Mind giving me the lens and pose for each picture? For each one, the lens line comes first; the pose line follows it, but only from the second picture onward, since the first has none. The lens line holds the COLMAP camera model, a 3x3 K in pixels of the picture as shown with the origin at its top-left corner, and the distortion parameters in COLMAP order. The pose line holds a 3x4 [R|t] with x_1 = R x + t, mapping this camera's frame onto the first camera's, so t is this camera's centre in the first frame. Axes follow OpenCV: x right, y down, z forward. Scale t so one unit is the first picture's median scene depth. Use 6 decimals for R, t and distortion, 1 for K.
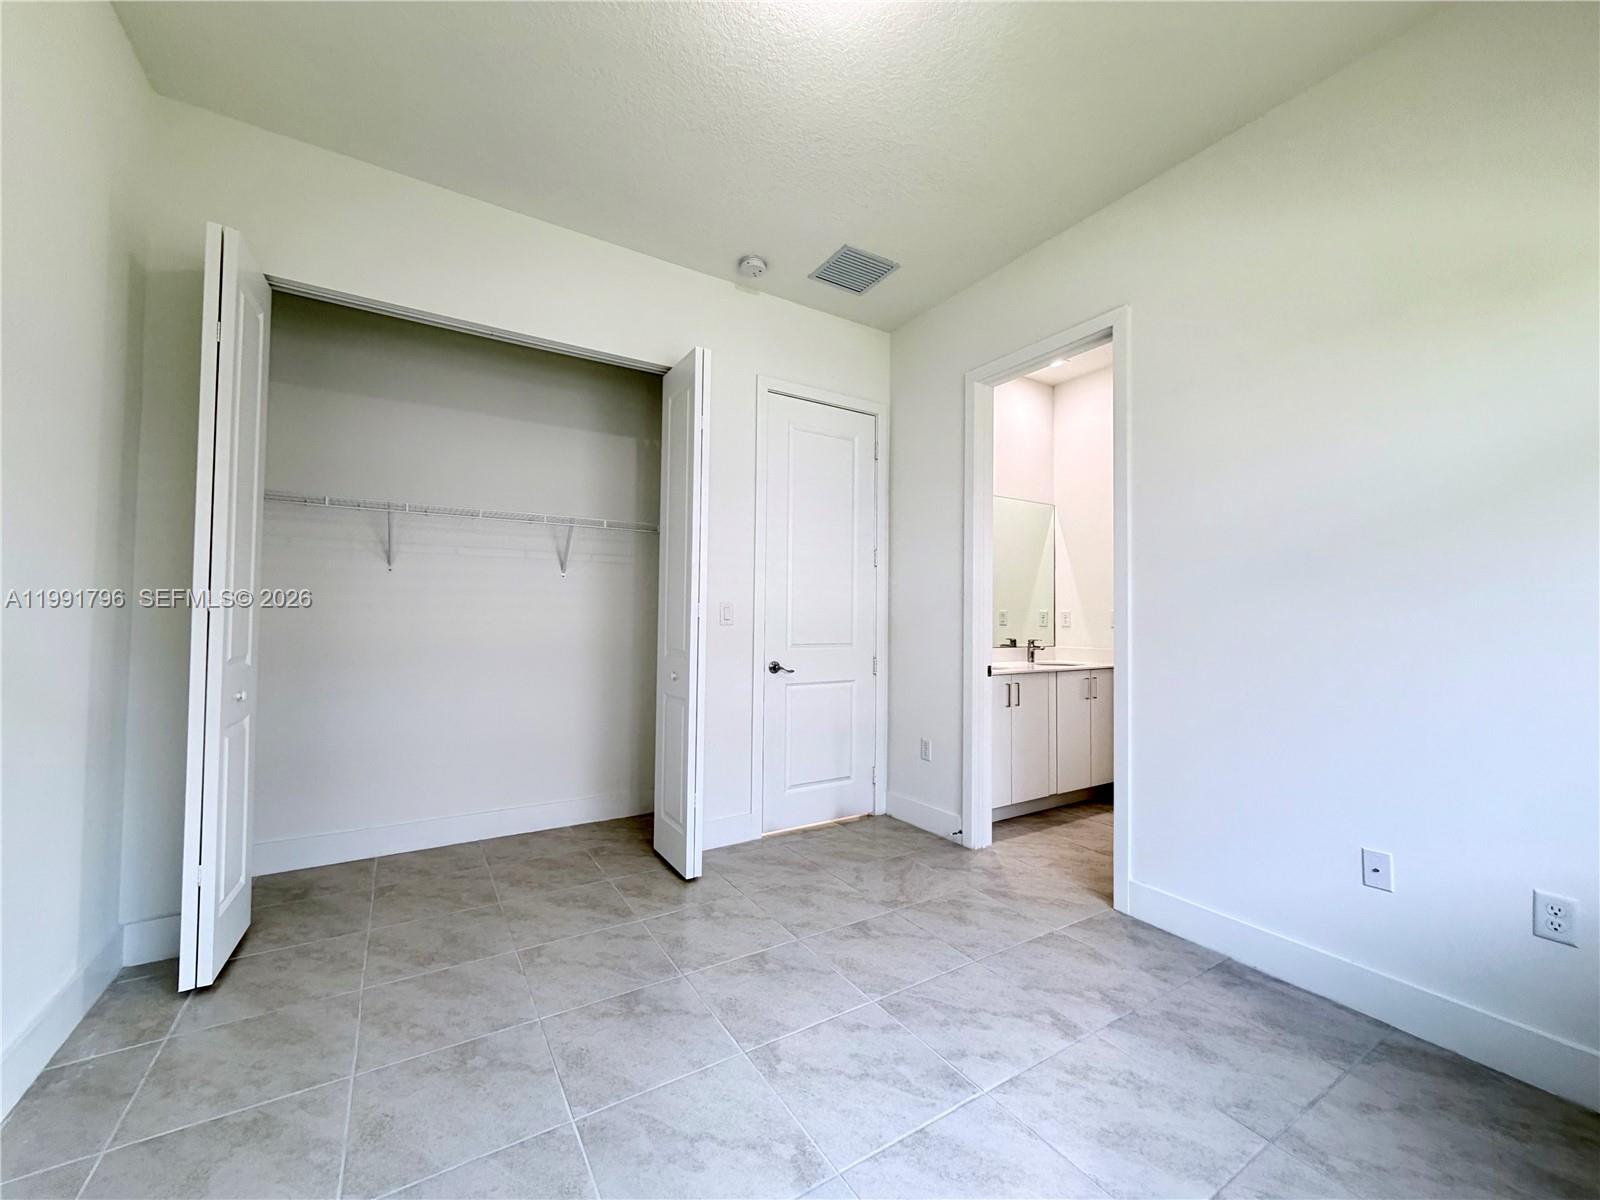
lens RADIAL K [[638.8, 0, 805.1], [0, 638.8, 612.4], [0, 0, 1]] dist [-0.001024, 0.000287]
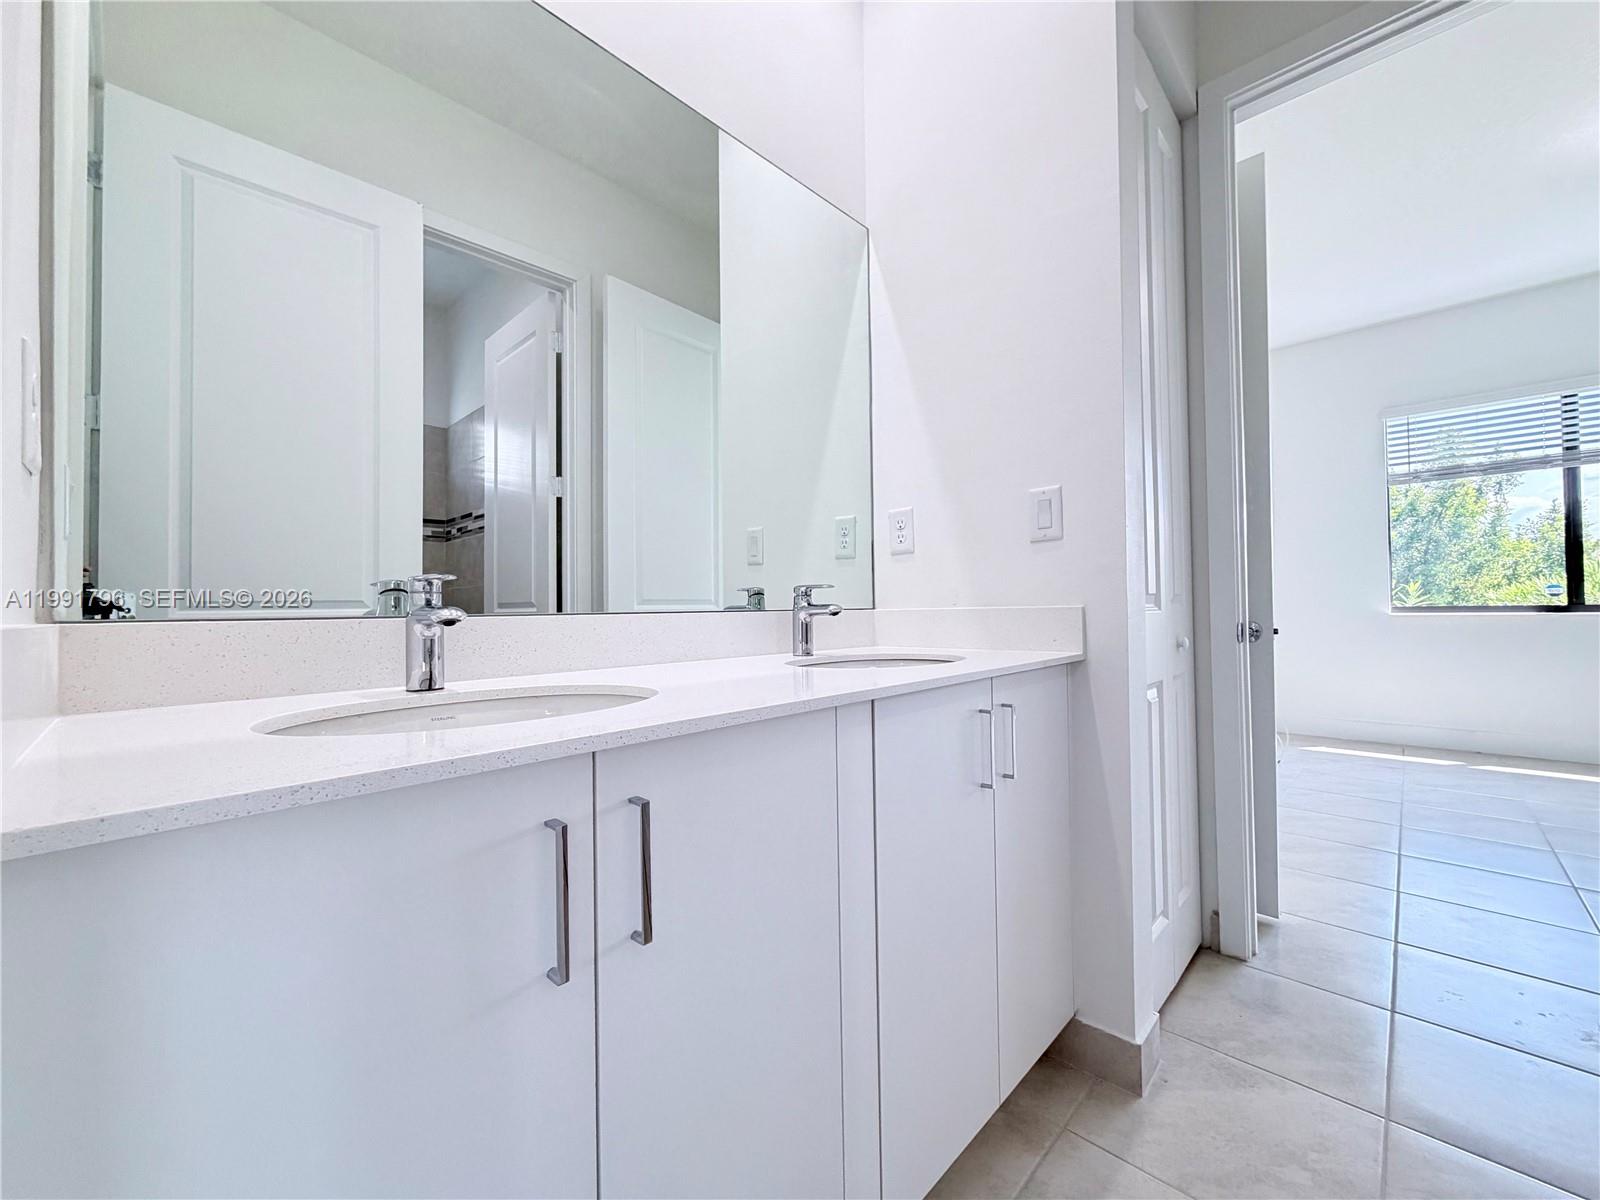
lens RADIAL K [[638.8, 0, 799.2], [0, 638.8, 600.4], [0, 0, 1]] dist [-0.001024, 0.000287]
pose [[0.970405, -0.015226, 0.241003, 0.267389], [0.015778, 0.999875, -0.000361, 0.048892], [-0.240968, 0.004153, 0.970524, 0.670189]]
